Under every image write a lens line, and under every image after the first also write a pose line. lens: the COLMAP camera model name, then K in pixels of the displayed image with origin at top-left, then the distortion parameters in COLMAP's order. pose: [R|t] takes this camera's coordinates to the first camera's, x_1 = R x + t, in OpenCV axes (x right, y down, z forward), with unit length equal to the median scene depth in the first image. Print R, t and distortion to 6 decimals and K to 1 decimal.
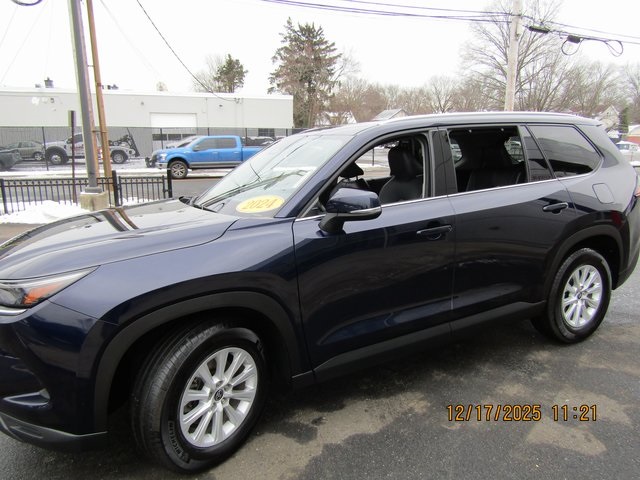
lens RADIAL K [[468.6, 0, 320.0], [0, 468.6, 240.0], [0, 0, 1]] dist [-0.009902, -0.004761]
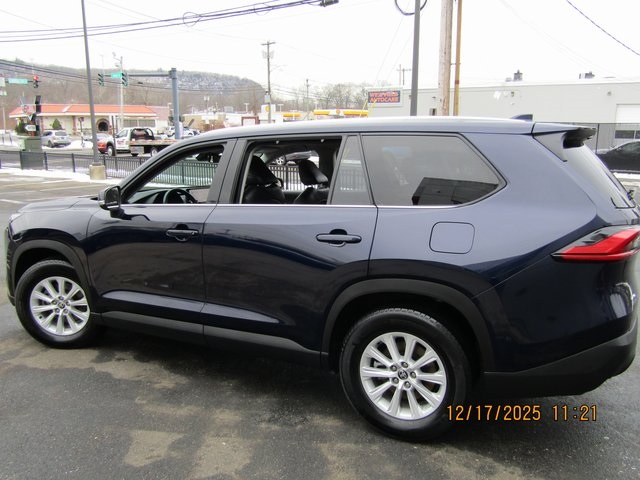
lens RADIAL K [[553.6, 0, 320.0], [0, 553.6, 240.0], [0, 0, 1]] dist [-0.040200, -0.000173]
pose [[0.551845, 0.164164, -0.817629, 1.391171], [-0.179471, 0.980838, 0.075801, -0.149535], [0.814406, 0.104910, 0.570734, 0.489416]]
